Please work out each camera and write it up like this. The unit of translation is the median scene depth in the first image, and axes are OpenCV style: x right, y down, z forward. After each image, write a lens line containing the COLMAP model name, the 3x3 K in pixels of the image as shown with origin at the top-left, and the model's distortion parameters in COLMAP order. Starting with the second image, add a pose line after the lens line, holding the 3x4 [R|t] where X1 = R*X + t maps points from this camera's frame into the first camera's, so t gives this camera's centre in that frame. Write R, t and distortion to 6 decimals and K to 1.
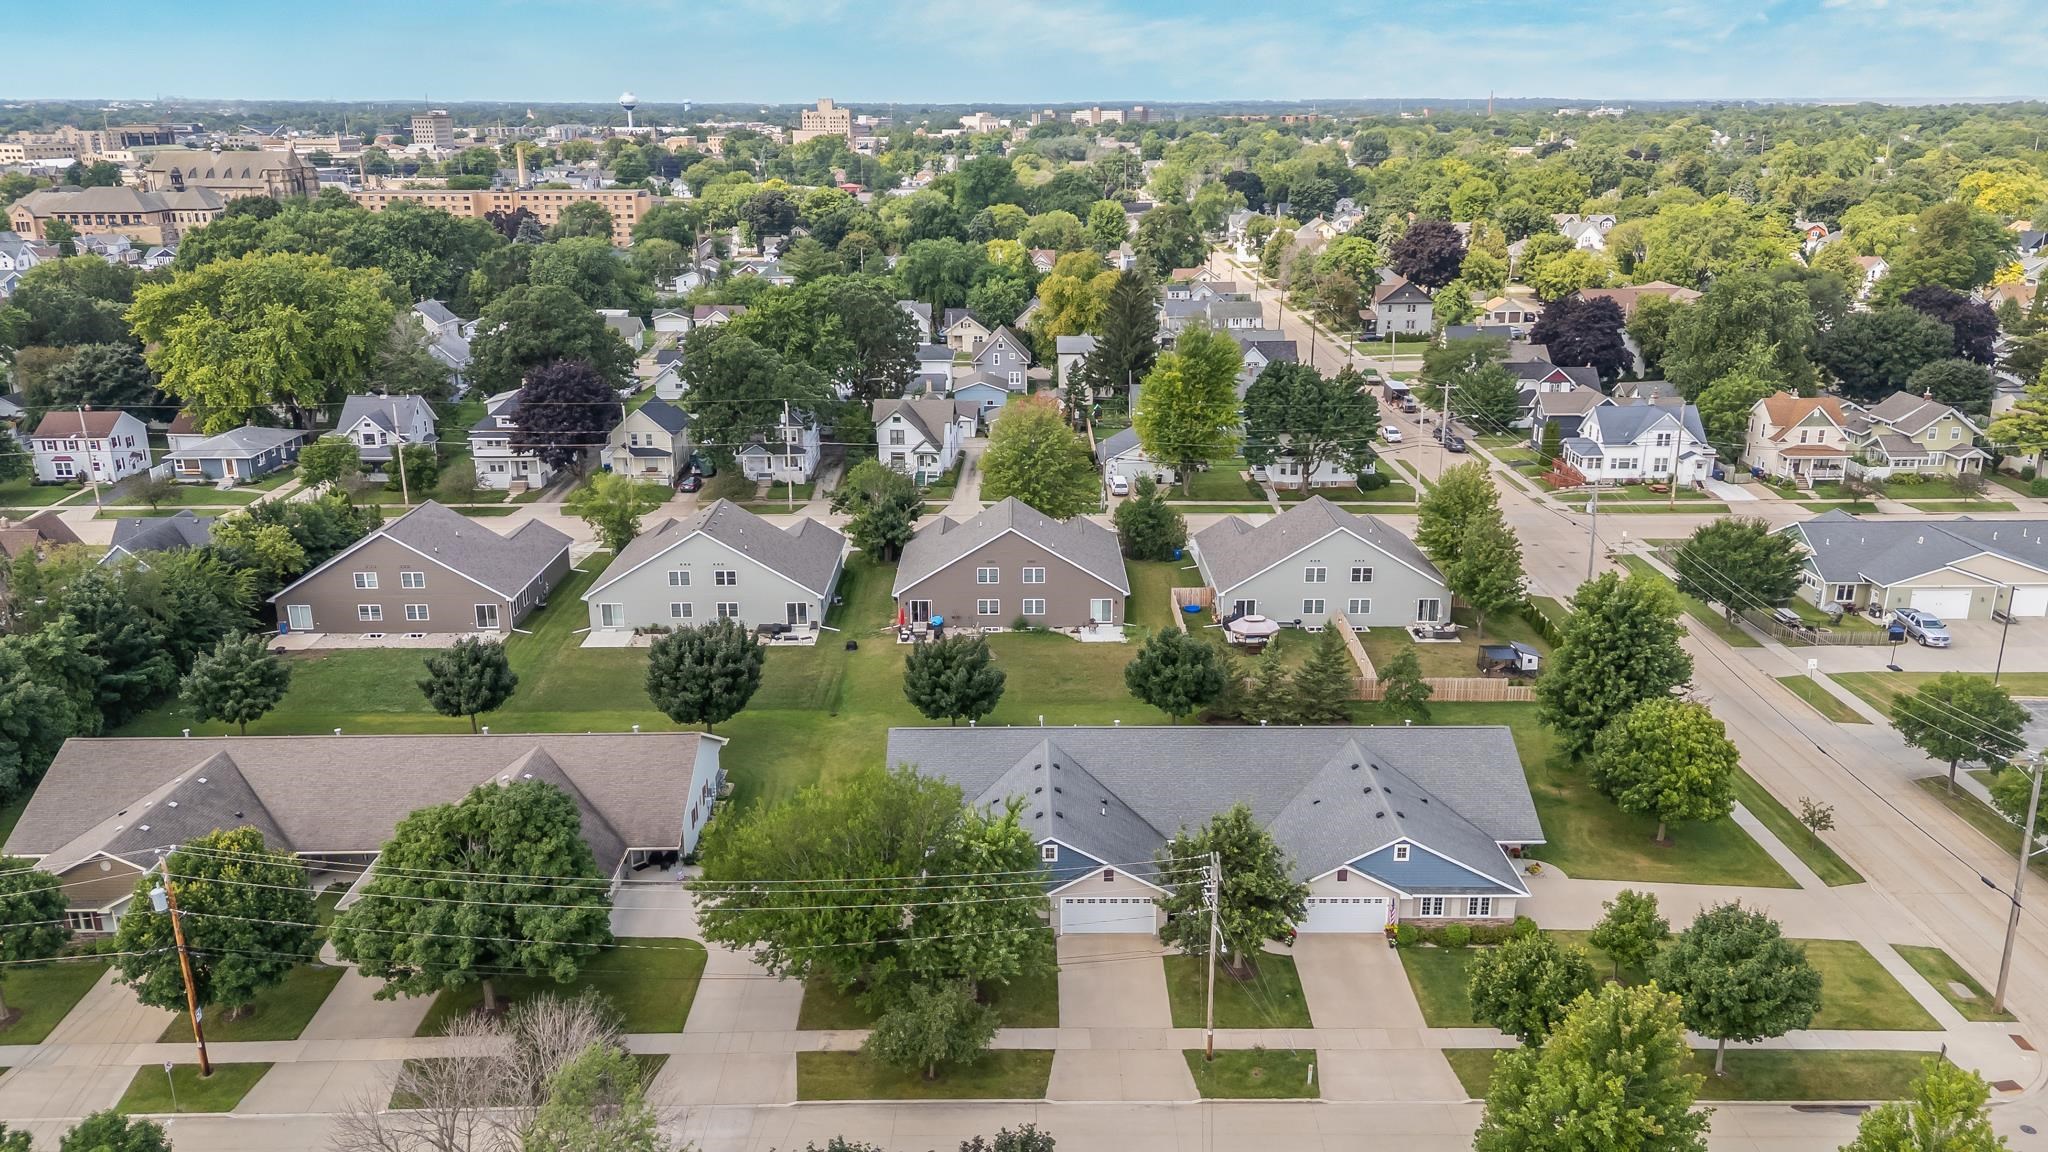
lens RADIAL K [[1502.4, 0, 1024.0], [0, 1502.4, 576.0], [0, 0, 1]] dist [0.090801, -0.119008]
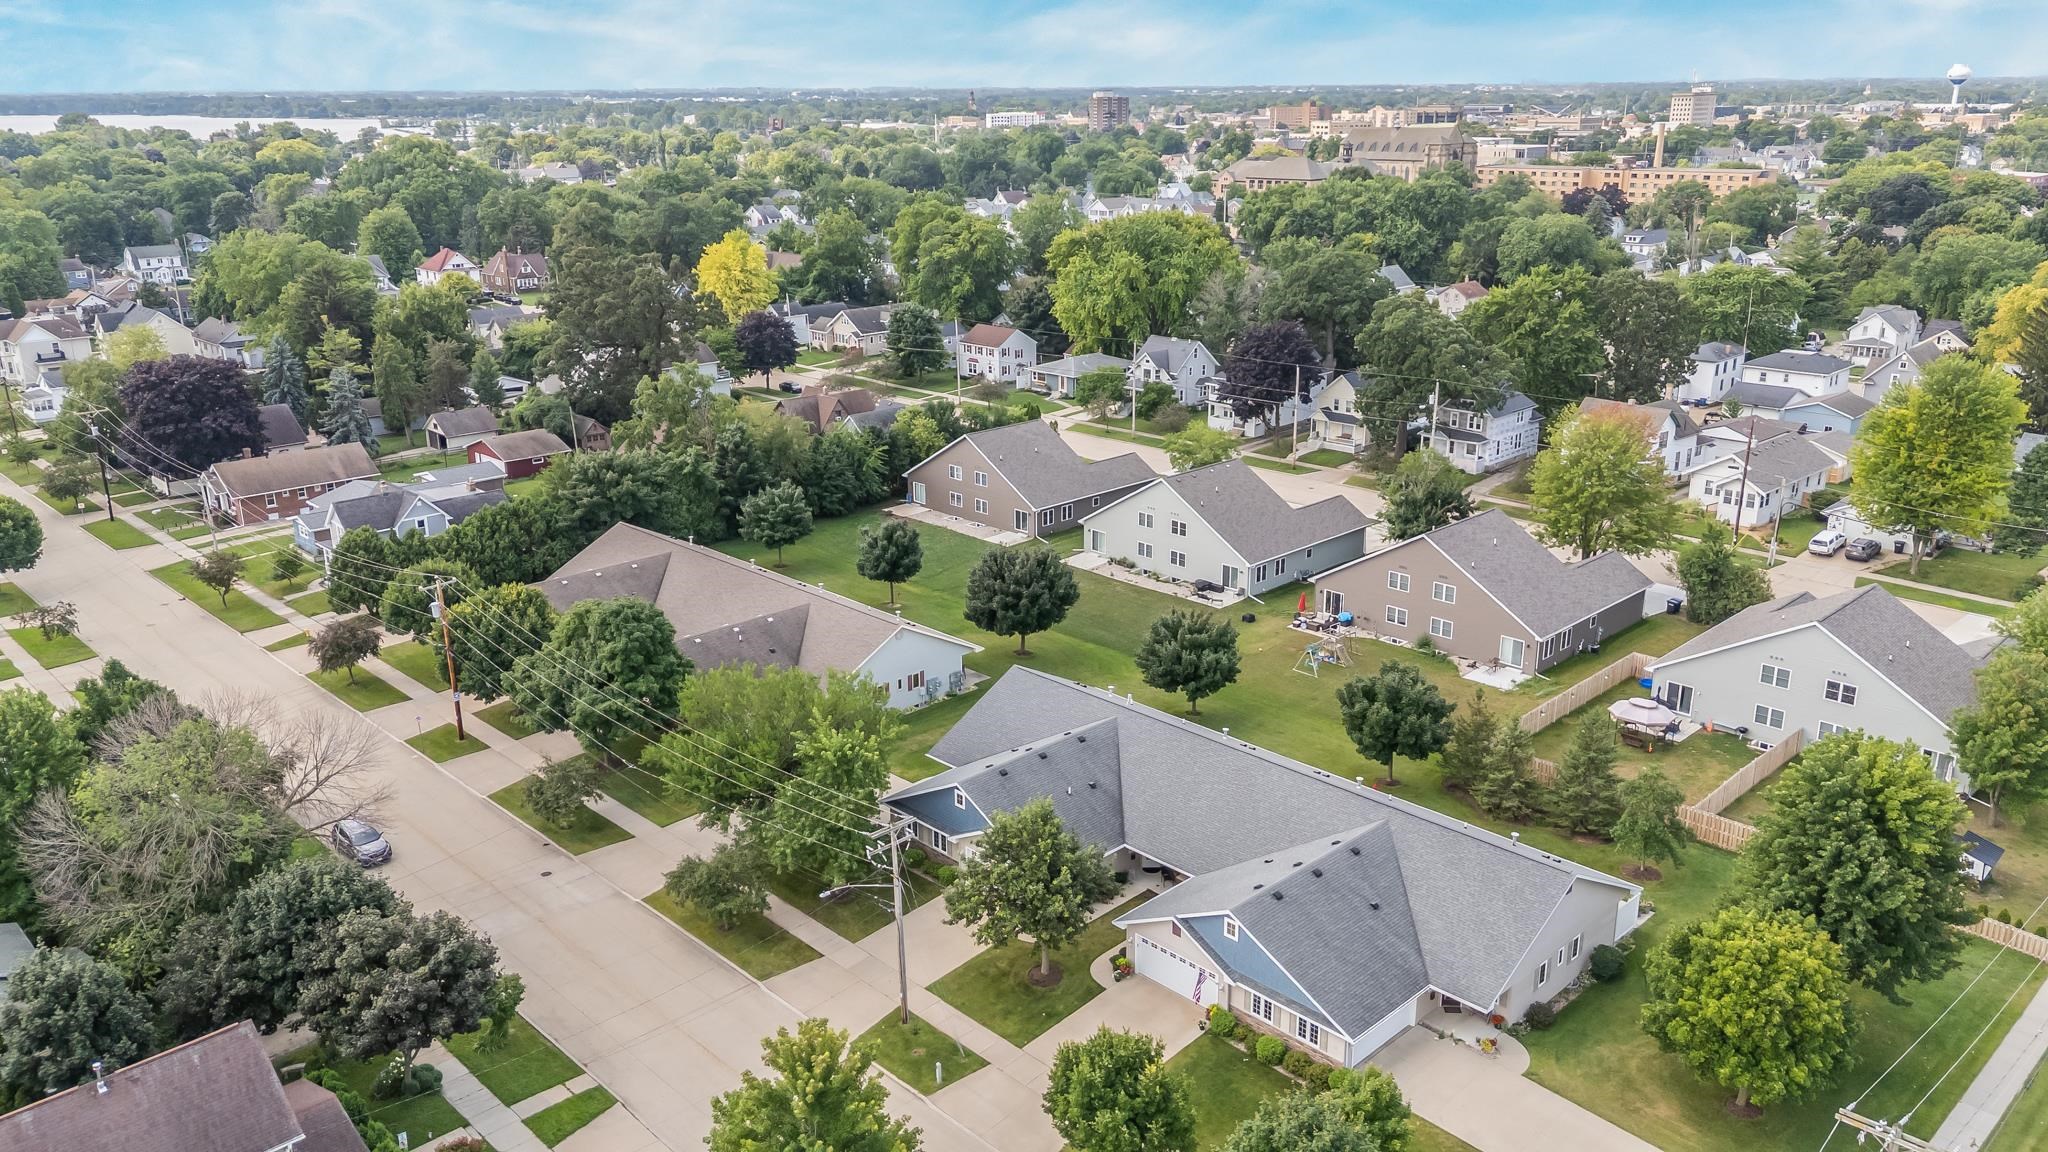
lens RADIAL K [[1502.4, 0, 1024.0], [0, 1502.4, 576.0], [0, 0, 1]] dist [0.090801, -0.119008]
pose [[0.688893, 0.218129, -0.691264, 0.449993], [-0.210105, 0.972797, 0.097582, -0.045025], [0.693745, 0.078015, 0.715983, 0.180841]]
